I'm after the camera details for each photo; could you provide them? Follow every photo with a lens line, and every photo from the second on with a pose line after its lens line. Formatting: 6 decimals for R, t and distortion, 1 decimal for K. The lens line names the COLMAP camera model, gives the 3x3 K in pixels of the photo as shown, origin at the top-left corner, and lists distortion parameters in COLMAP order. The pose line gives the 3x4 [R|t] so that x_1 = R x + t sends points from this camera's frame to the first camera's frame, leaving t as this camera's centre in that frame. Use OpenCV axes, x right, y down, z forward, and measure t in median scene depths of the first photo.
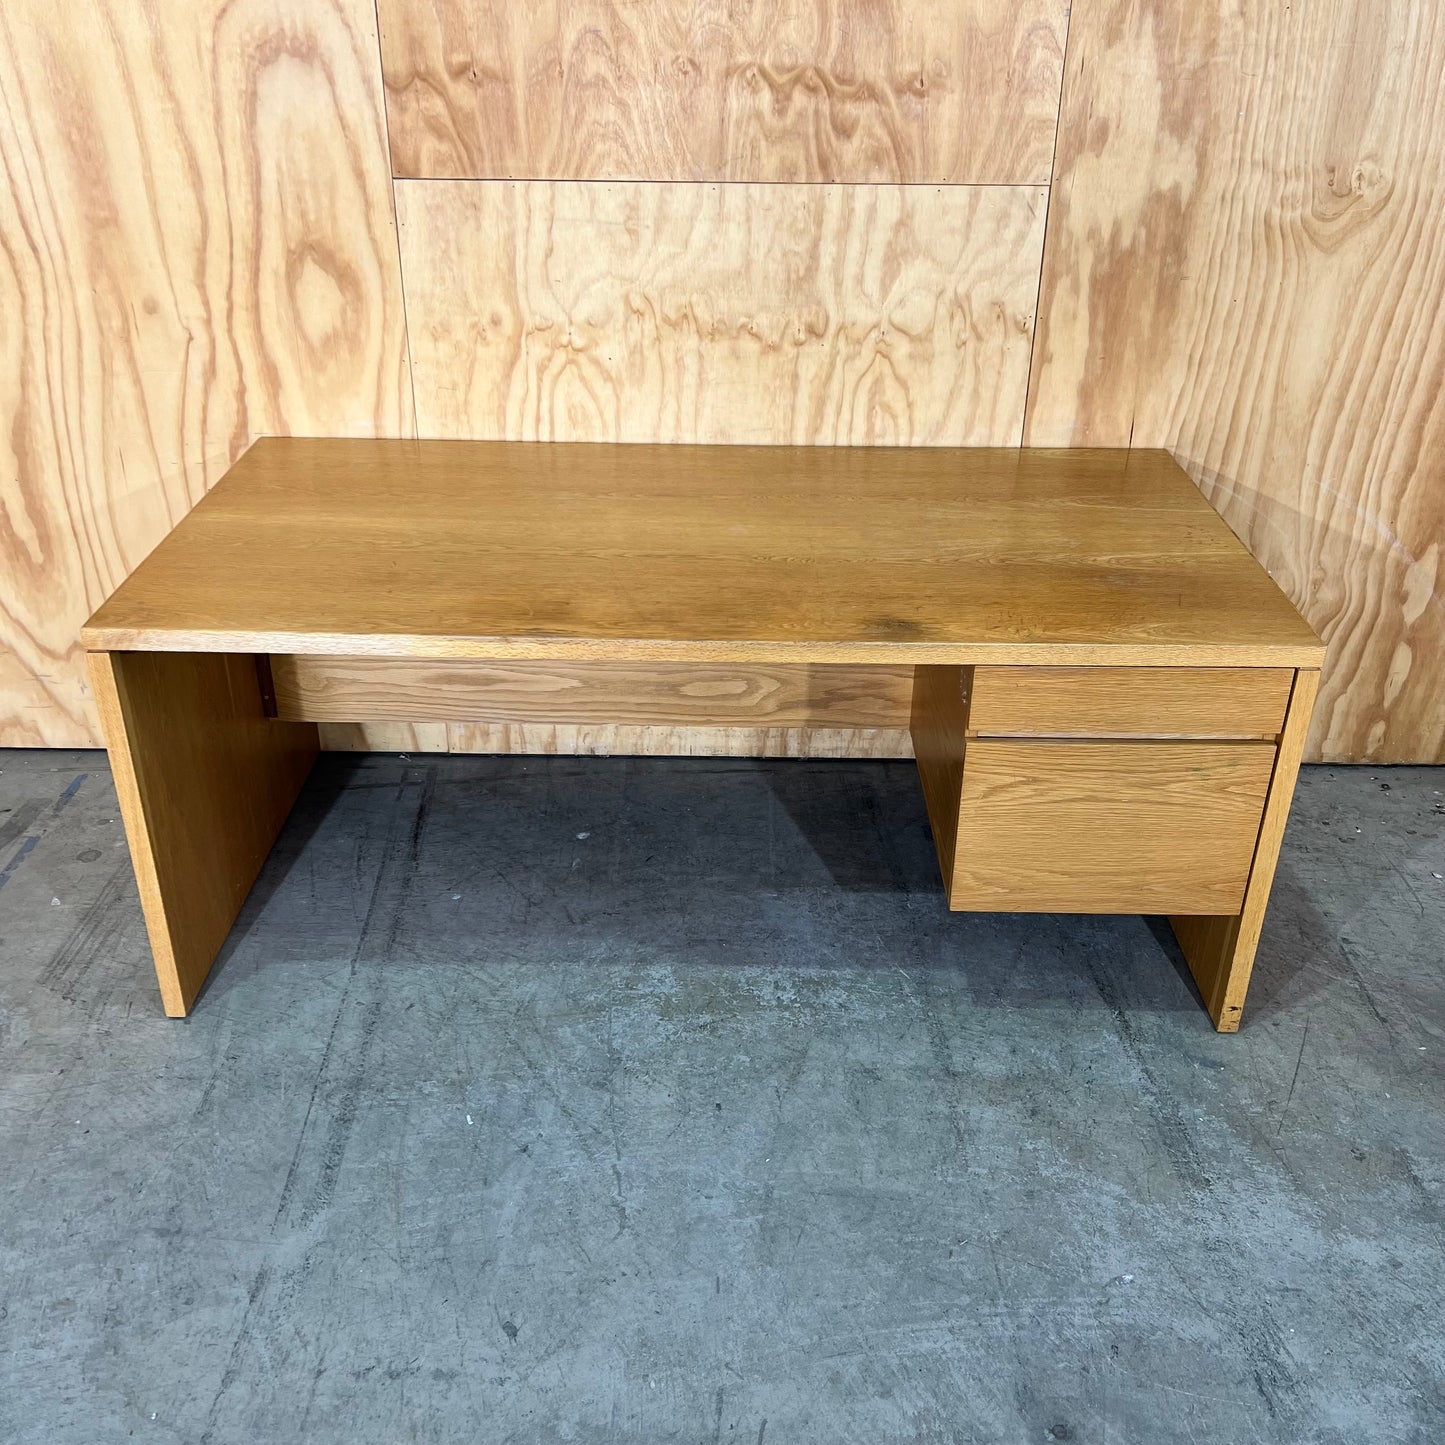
lens RADIAL K [[1458.0, 0, 716.7], [0, 1458.0, 725.2], [0, 0, 1]] dist [0.076615, -0.120733]
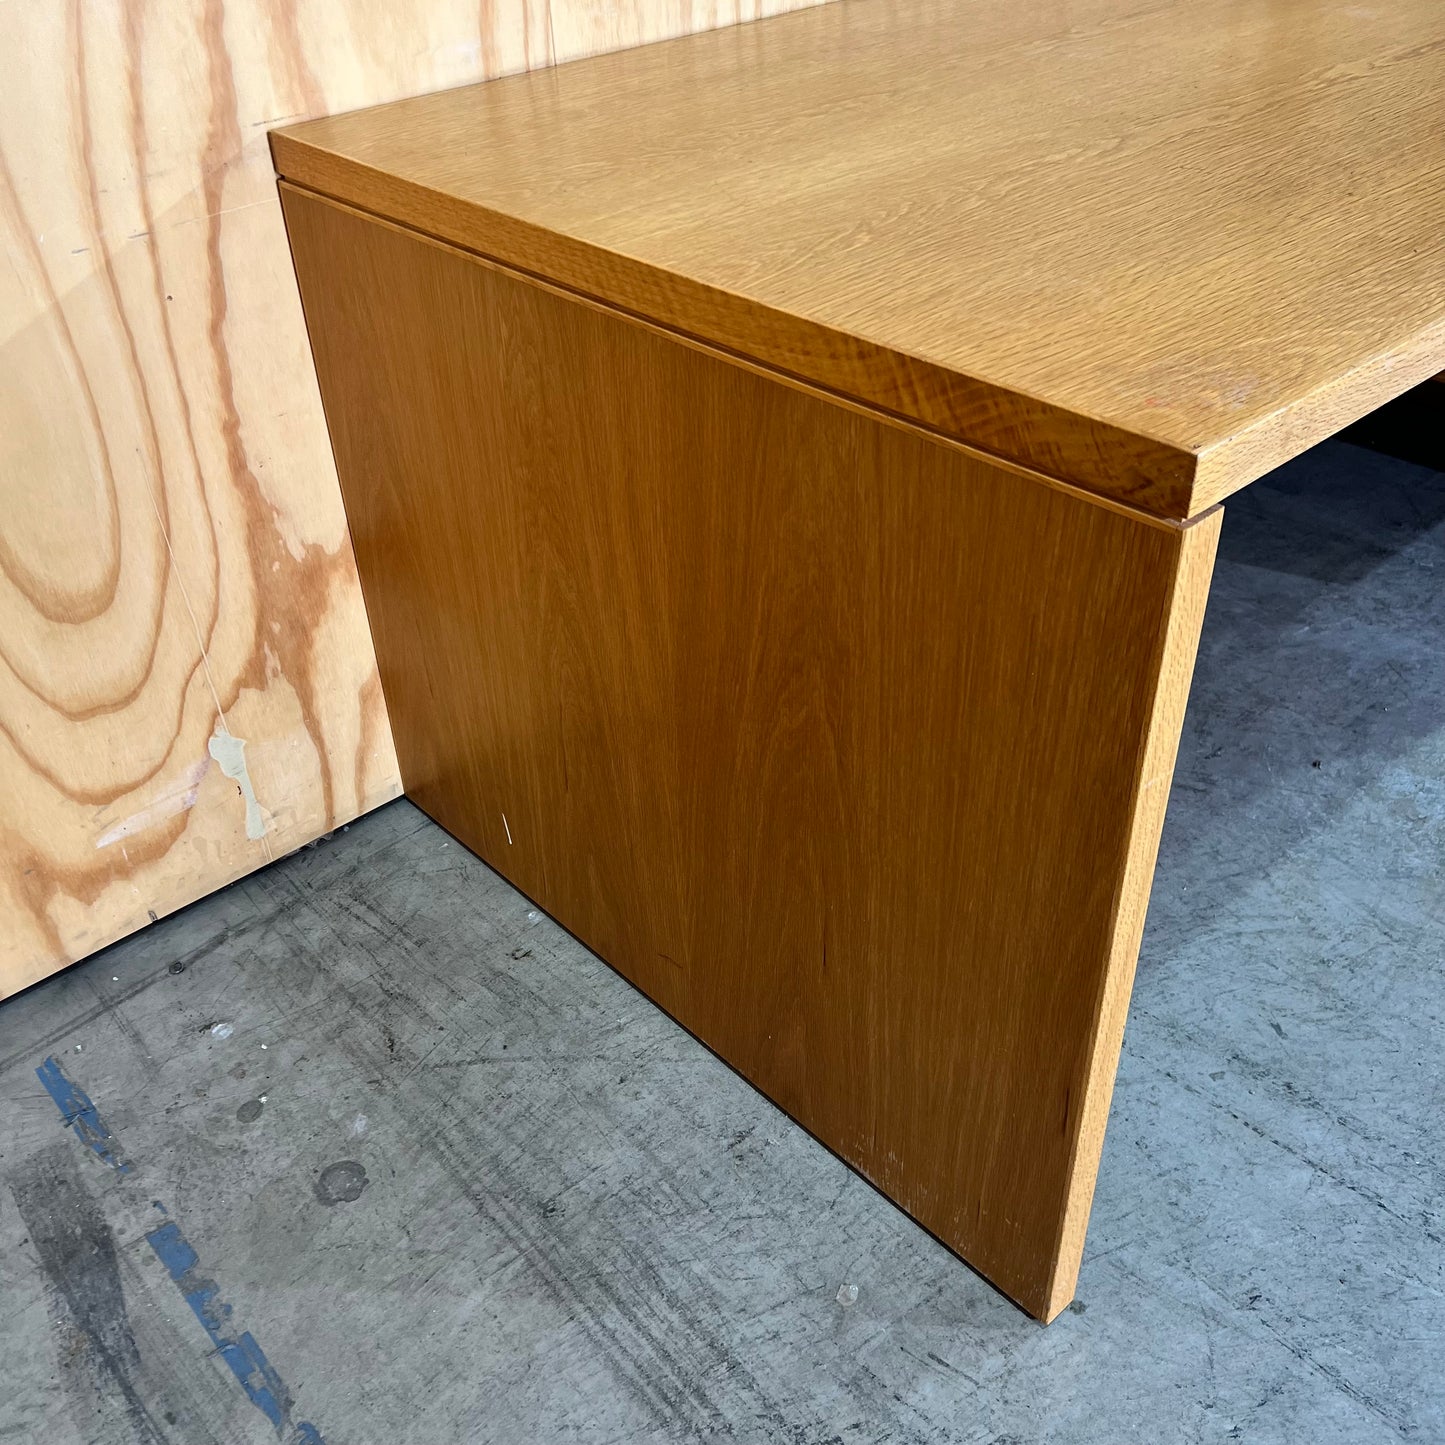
lens RADIAL K [[1463.5, 0, 722.1], [0, 1463.5, 729.5], [0, 0, 1]] dist [0.053192, -0.055771]
pose [[0.737006, -0.427932, 0.523160, -0.556068], [0.360534, 0.903628, 0.231240, -0.098802], [-0.571696, 0.018192, 0.820264, 0.627747]]
